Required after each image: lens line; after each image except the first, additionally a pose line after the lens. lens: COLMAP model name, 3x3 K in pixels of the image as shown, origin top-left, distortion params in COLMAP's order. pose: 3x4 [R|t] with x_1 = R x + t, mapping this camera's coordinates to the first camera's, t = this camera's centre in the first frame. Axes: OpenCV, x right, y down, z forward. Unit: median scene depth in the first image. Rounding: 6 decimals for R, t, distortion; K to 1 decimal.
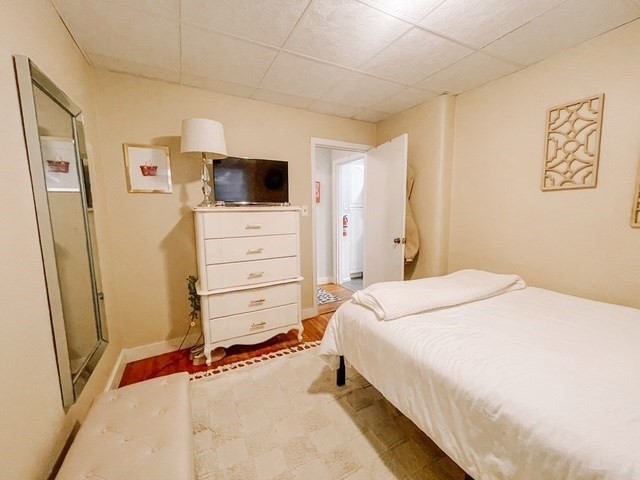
lens RADIAL K [[260.6, 0, 316.9], [0, 260.6, 240.1], [0, 0, 1]] dist [-0.001269, 0.000019]
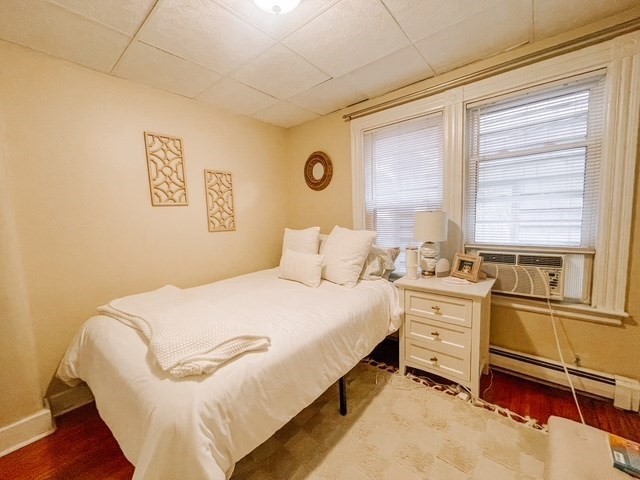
lens RADIAL K [[260.6, 0, 316.9], [0, 260.6, 240.1], [0, 0, 1]] dist [-0.001269, 0.000019]
pose [[-0.367890, -0.069257, 0.927287, -0.467796], [0.157327, 0.978210, 0.135478, -0.100945], [-0.916464, 0.195728, -0.348977, 0.889763]]
